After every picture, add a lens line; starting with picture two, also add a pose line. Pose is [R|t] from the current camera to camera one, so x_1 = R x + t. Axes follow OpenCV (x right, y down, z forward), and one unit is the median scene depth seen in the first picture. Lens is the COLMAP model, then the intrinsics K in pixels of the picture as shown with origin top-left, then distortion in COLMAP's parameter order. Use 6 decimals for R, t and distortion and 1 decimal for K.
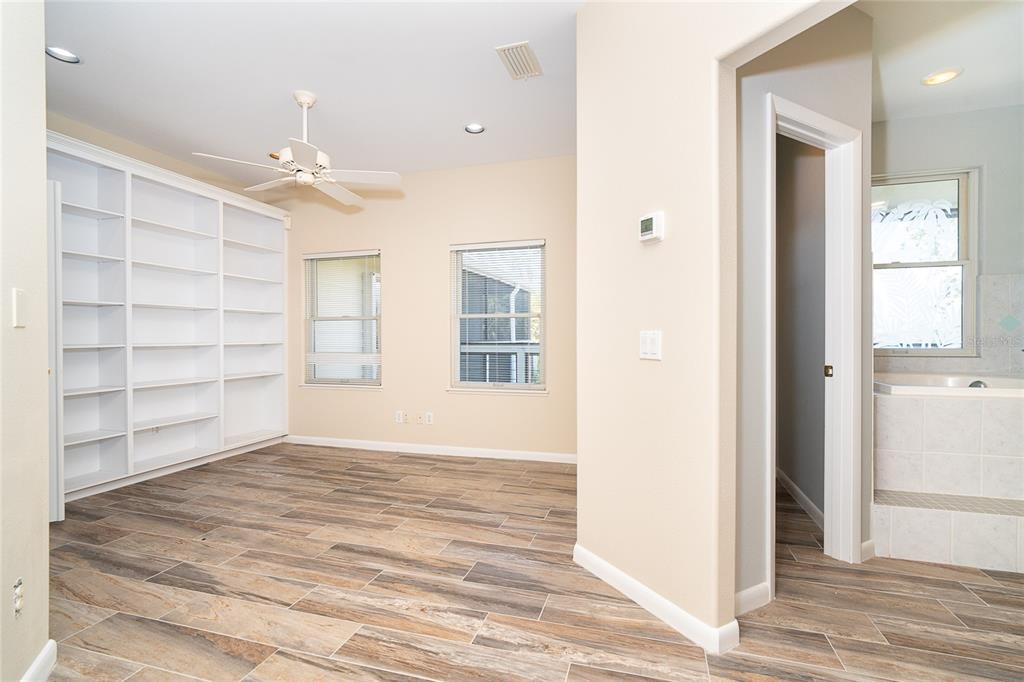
lens RADIAL K [[480.0, 0, 515.9], [0, 480.0, 341.9], [0, 0, 1]] dist [-0.012606, 0.005356]
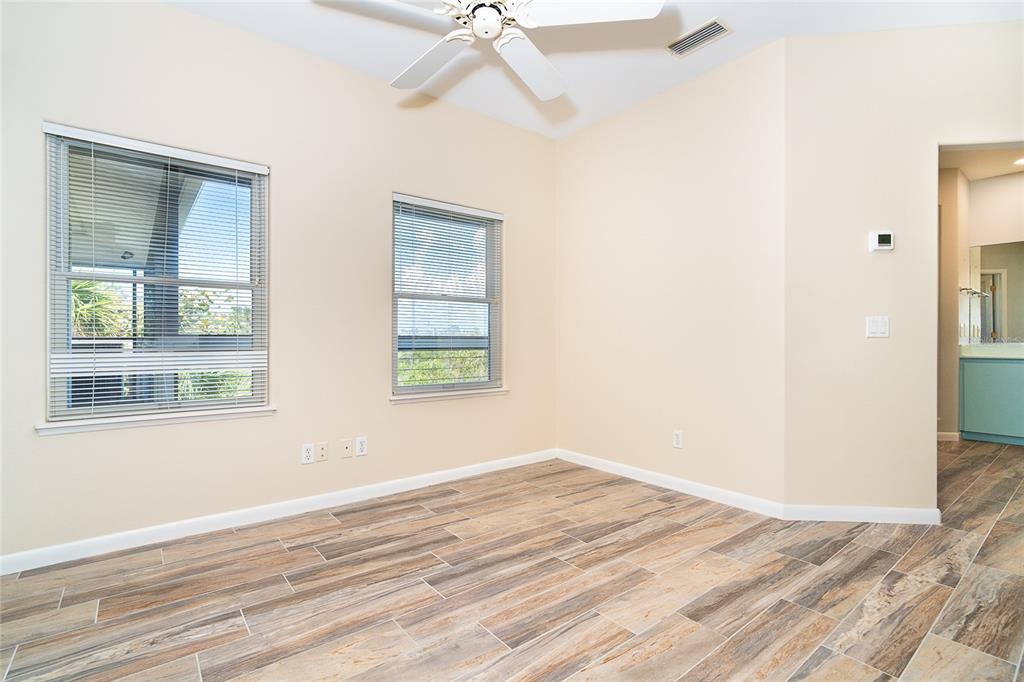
lens RADIAL K [[480.0, 0, 512.6], [0, 480.0, 338.1], [0, 0, 1]] dist [-0.012606, 0.005356]
pose [[0.573581, 0.007083, 0.819118, -0.800850], [0.006667, 0.999889, -0.013314, 0.028563], [-0.819122, 0.013098, 0.573470, 0.601714]]
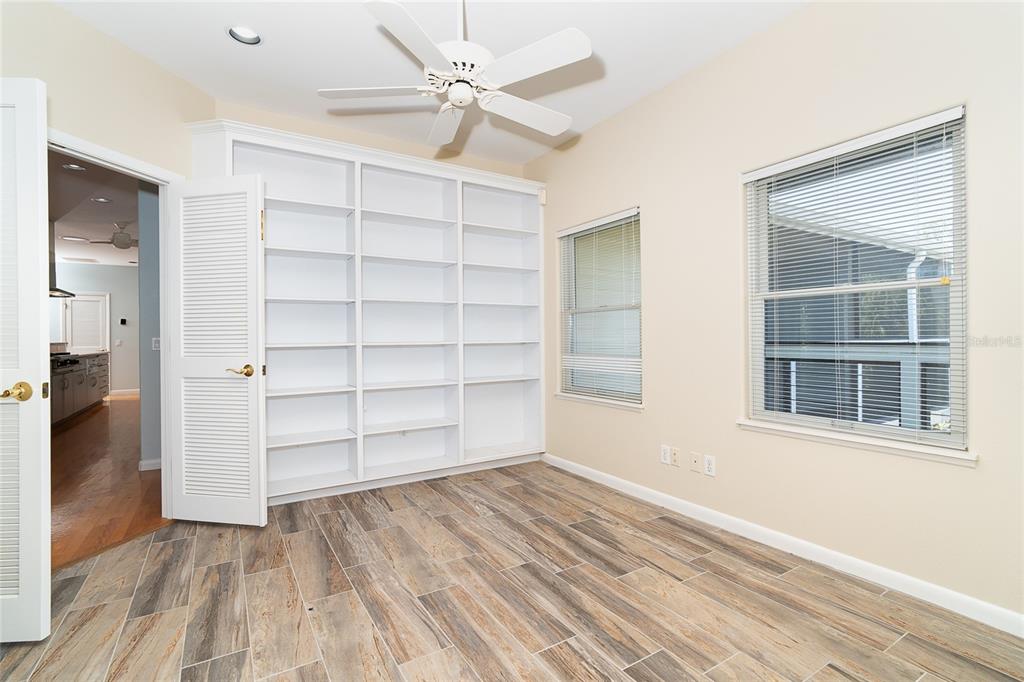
lens RADIAL K [[480.0, 0, 512.0], [0, 480.0, 335.8], [0, 0, 1]] dist [-0.012606, 0.005356]
pose [[0.745373, -0.006818, -0.666613, 0.052168], [-0.000230, 0.999945, -0.010485, 0.001151], [0.666648, 0.007968, 0.745330, 0.501441]]
